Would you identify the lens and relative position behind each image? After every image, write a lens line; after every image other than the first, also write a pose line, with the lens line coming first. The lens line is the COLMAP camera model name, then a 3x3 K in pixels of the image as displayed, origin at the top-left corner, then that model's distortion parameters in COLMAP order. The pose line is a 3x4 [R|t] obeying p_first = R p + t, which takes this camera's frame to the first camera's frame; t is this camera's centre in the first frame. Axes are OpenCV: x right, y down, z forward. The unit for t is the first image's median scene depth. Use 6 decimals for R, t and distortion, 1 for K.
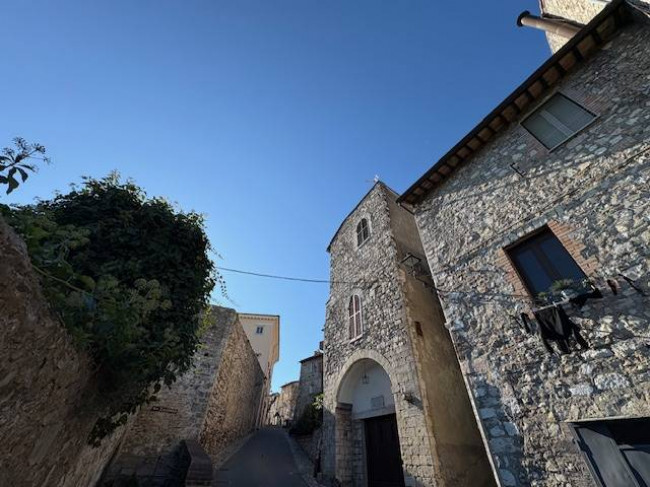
lens RADIAL K [[257.7, 0, 326.4], [0, 257.7, 244.7], [0, 0, 1]] dist [-0.000611, 0.000677]
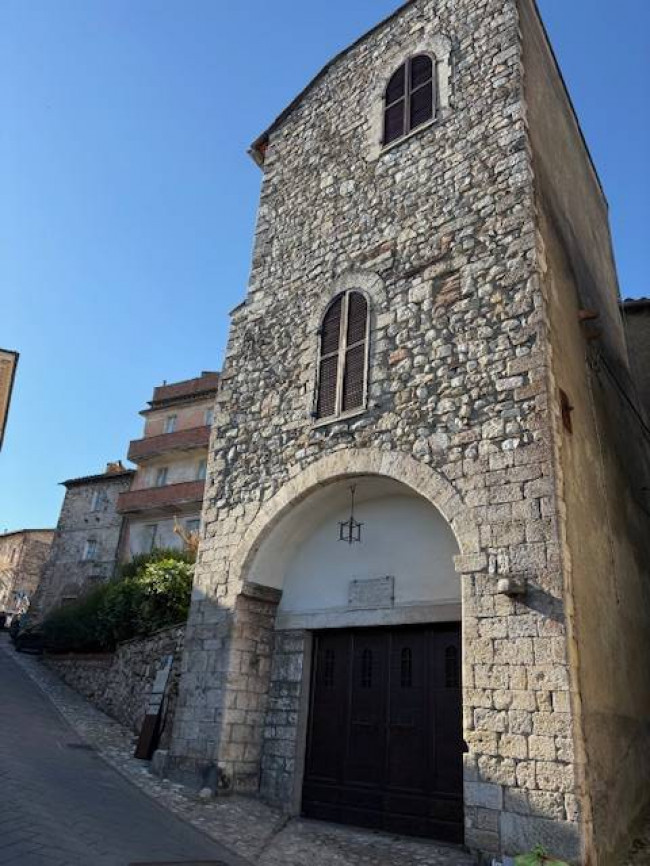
lens RADIAL K [[647.8, 0, 333.2], [0, 647.8, 445.2], [0, 0, 1]] dist [0.055818, -0.057596]
pose [[0.937264, 0.167506, 0.305743, -0.137378], [-0.255154, 0.927207, 0.274196, 0.174256], [-0.237557, -0.335006, 0.911777, 0.241621]]
